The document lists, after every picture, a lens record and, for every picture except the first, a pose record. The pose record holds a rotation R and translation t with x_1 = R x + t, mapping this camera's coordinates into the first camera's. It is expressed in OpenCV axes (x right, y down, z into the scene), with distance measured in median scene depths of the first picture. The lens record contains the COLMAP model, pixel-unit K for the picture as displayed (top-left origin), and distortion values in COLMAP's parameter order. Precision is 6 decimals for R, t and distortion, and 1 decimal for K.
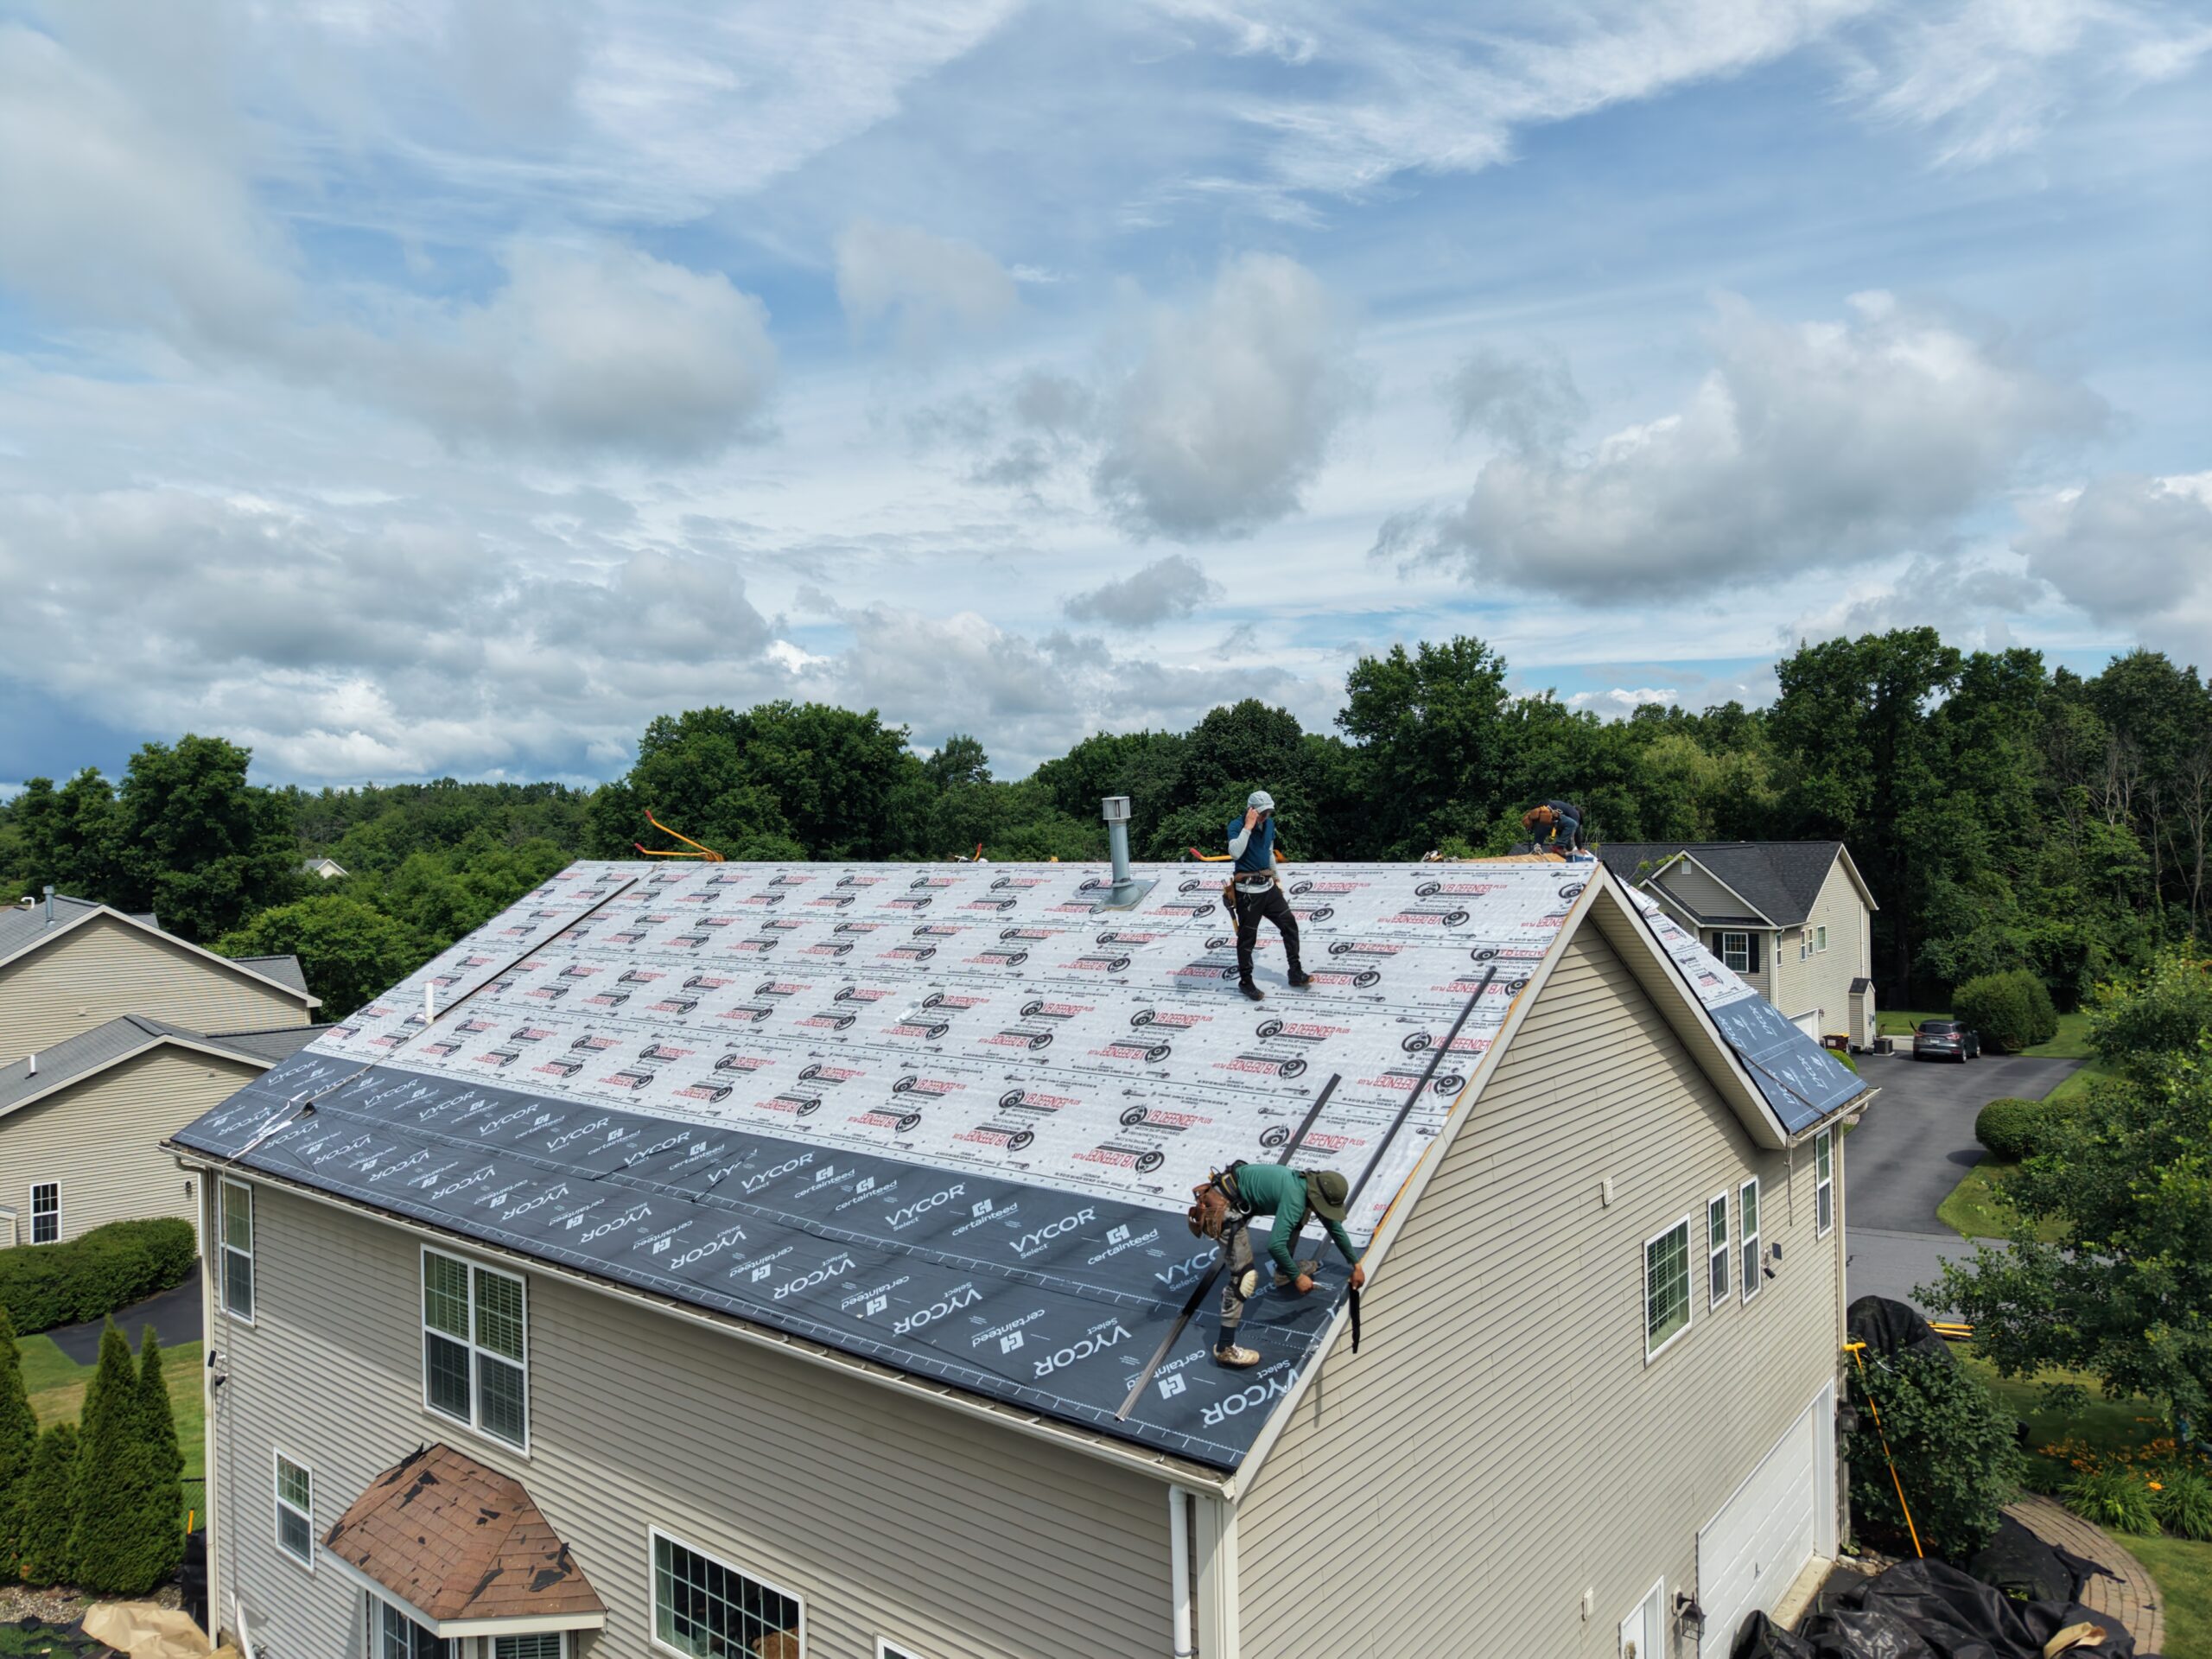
lens RADIAL K [[1479.4, 0, 1104.7], [0, 1479.4, 824.5], [0, 0, 1]] dist [0.027728, -0.025348]
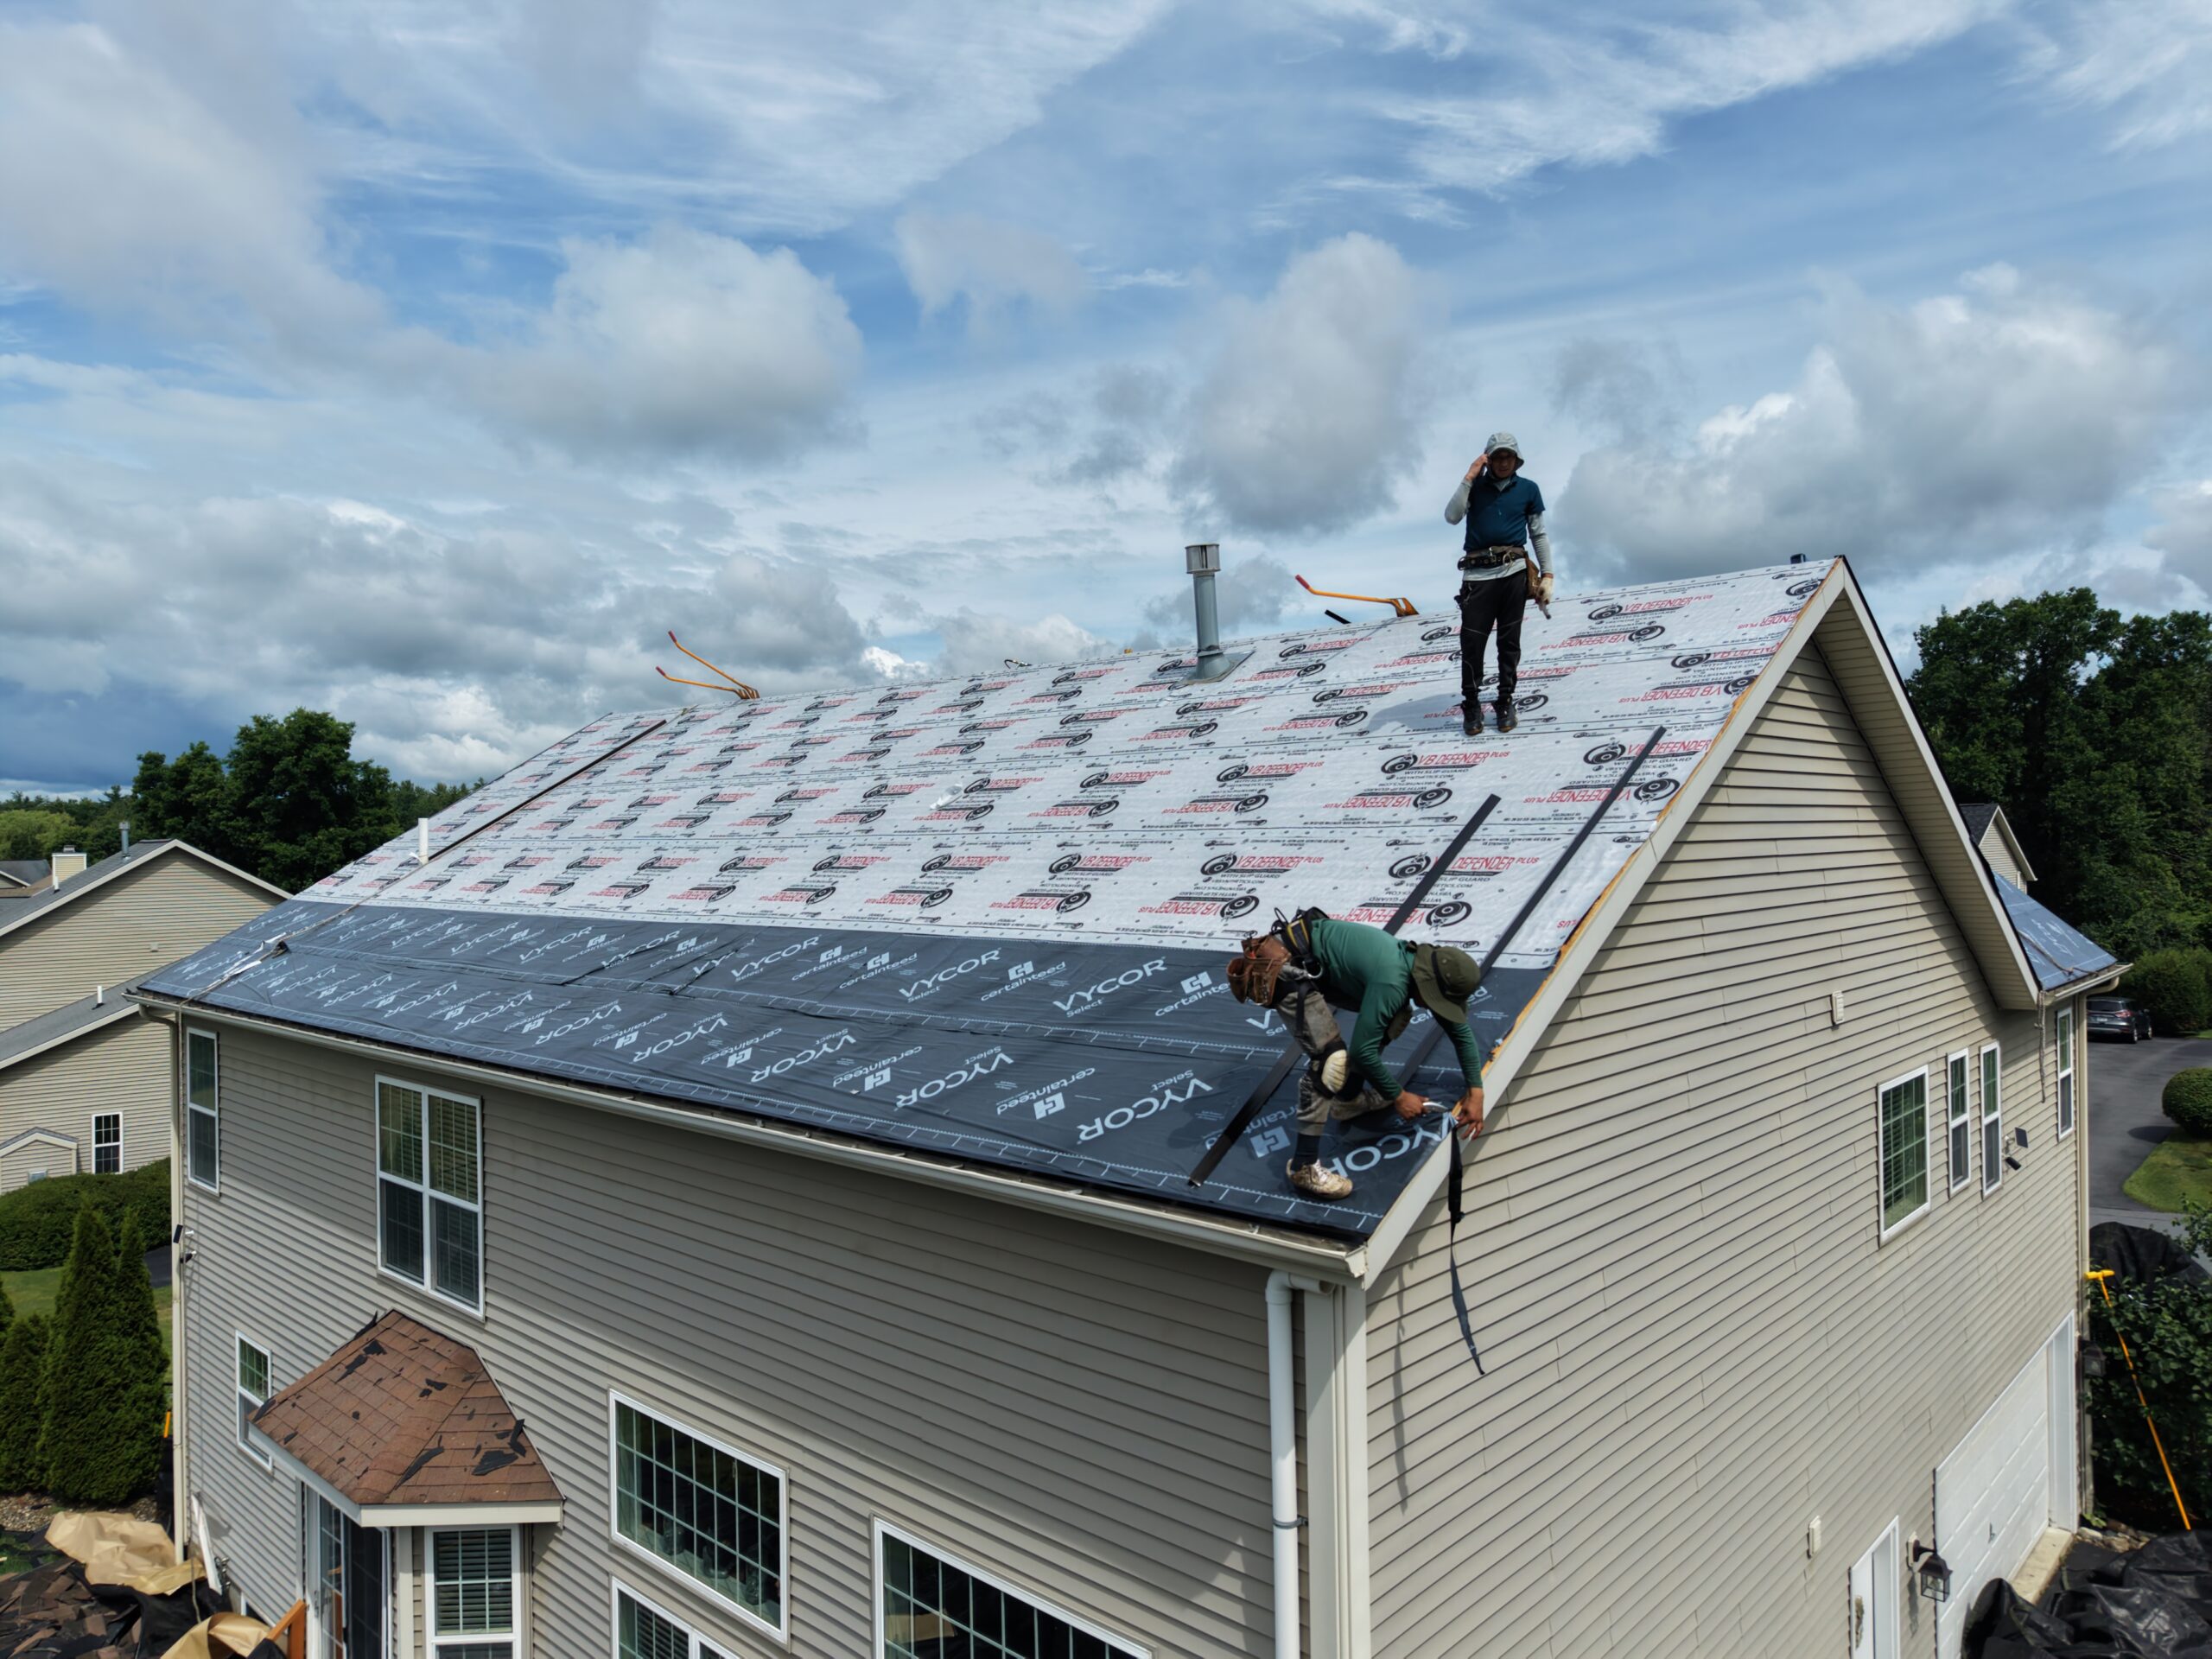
lens RADIAL K [[1479.4, 0, 1102.2], [0, 1479.4, 823.7], [0, 0, 1]] dist [0.027728, -0.025348]
pose [[0.997845, 0.004926, -0.065435, 0.007131], [-0.005226, 0.999977, -0.004414, 0.146284], [0.065411, 0.004746, 0.997847, 0.190457]]
